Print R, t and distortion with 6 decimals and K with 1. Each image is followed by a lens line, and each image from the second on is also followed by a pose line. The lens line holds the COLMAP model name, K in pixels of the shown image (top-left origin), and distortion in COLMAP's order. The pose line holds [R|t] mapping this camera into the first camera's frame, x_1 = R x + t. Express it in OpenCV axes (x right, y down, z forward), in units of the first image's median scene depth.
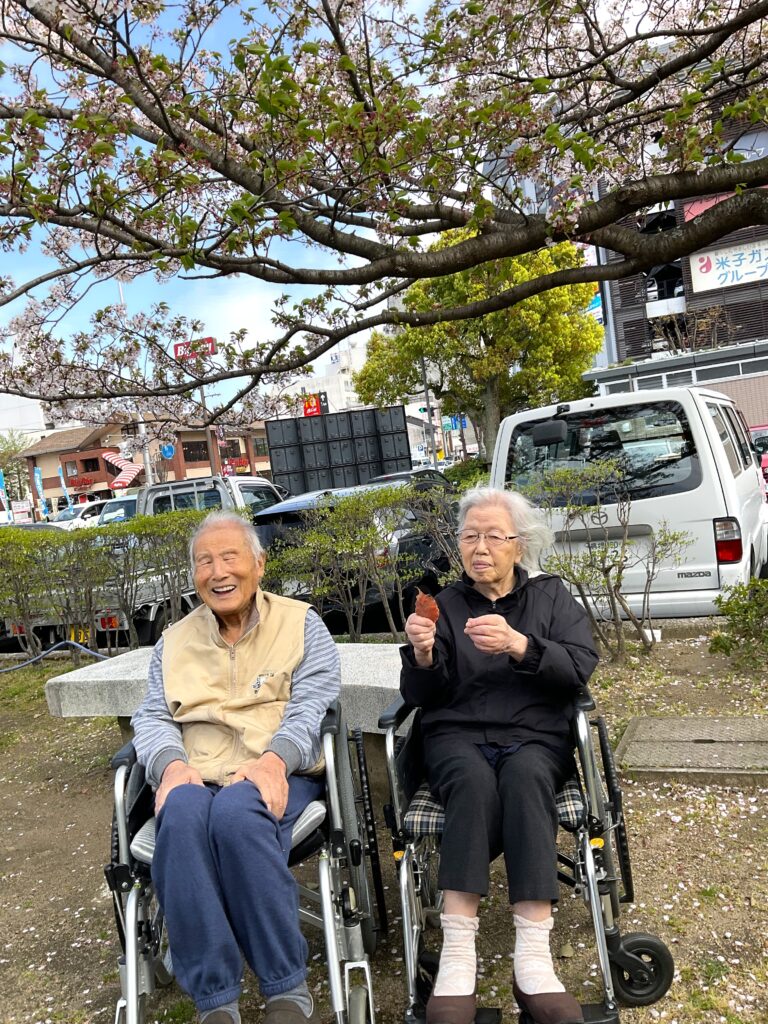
lens RADIAL K [[862.2, 0, 383.9], [0, 862.2, 453.7], [0, 0, 1]] dist [0.087235, -0.303978]
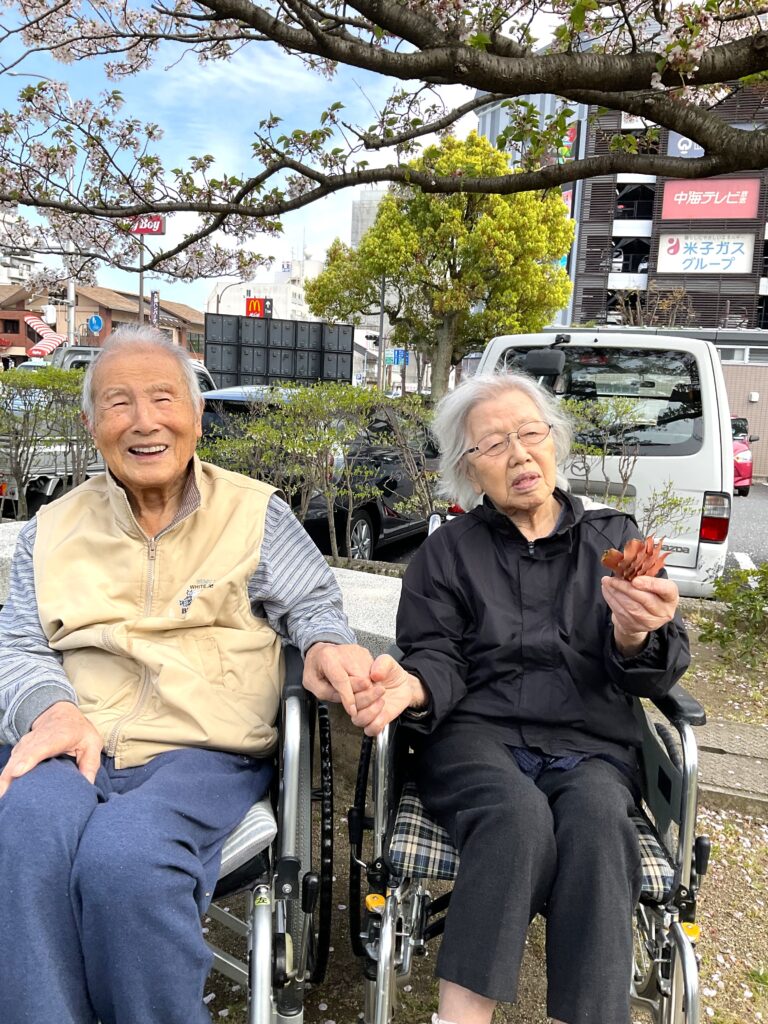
lens RADIAL K [[876.6, 0, 384.0], [0, 876.6, 512.0], [0, 0, 1]] dist [0.042819, -0.194107]
pose [[0.980666, 0.169646, 0.097540, -0.031896], [-0.182139, 0.973541, 0.137998, 0.035916], [-0.071549, -0.153096, 0.985618, 0.152359]]
